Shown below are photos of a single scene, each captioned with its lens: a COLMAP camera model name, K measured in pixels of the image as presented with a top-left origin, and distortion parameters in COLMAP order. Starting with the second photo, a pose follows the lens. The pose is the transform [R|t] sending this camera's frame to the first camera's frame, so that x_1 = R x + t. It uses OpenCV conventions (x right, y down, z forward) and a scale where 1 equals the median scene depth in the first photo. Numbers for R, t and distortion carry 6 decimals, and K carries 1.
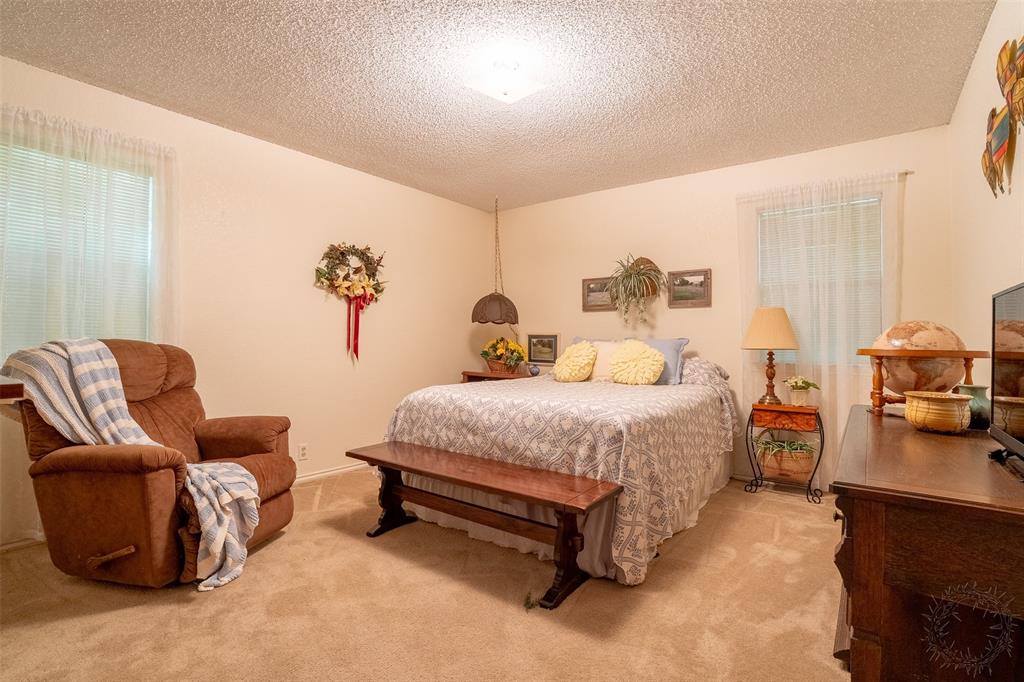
lens RADIAL K [[477.7, 0, 515.5], [0, 477.7, 336.9], [0, 0, 1]] dist [-0.072032, 0.029359]
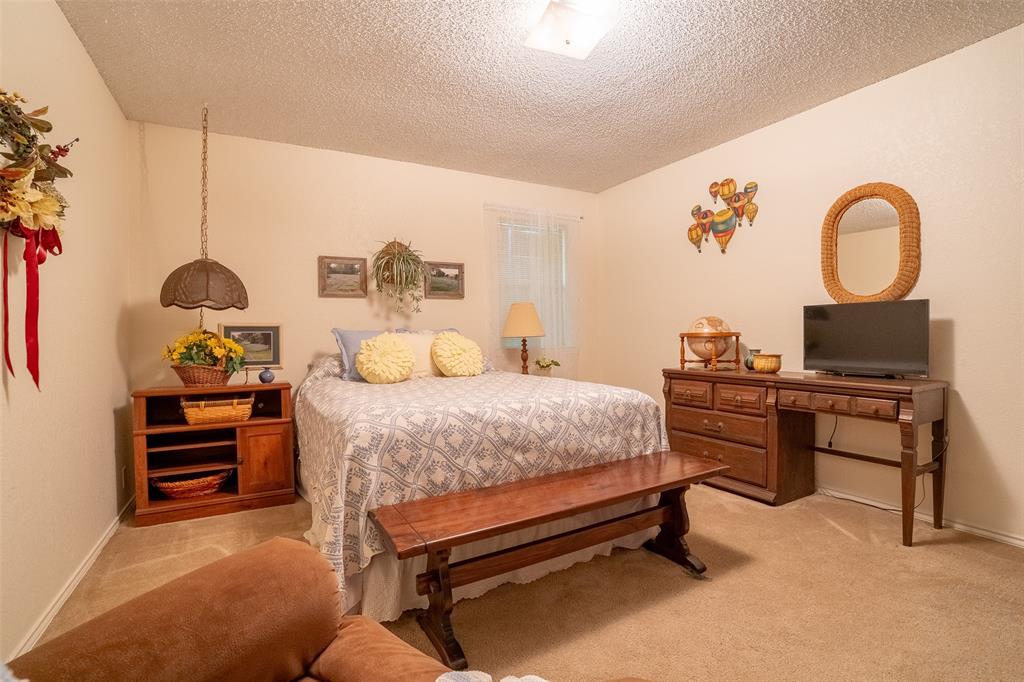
lens RADIAL K [[477.7, 0, 515.5], [0, 477.7, 336.9], [0, 0, 1]] dist [-0.072032, 0.029359]
pose [[0.393452, -0.020836, 0.919109, -0.735570], [0.007600, 0.999783, 0.019411, 0.001714], [-0.919314, -0.000652, 0.393525, 0.647281]]
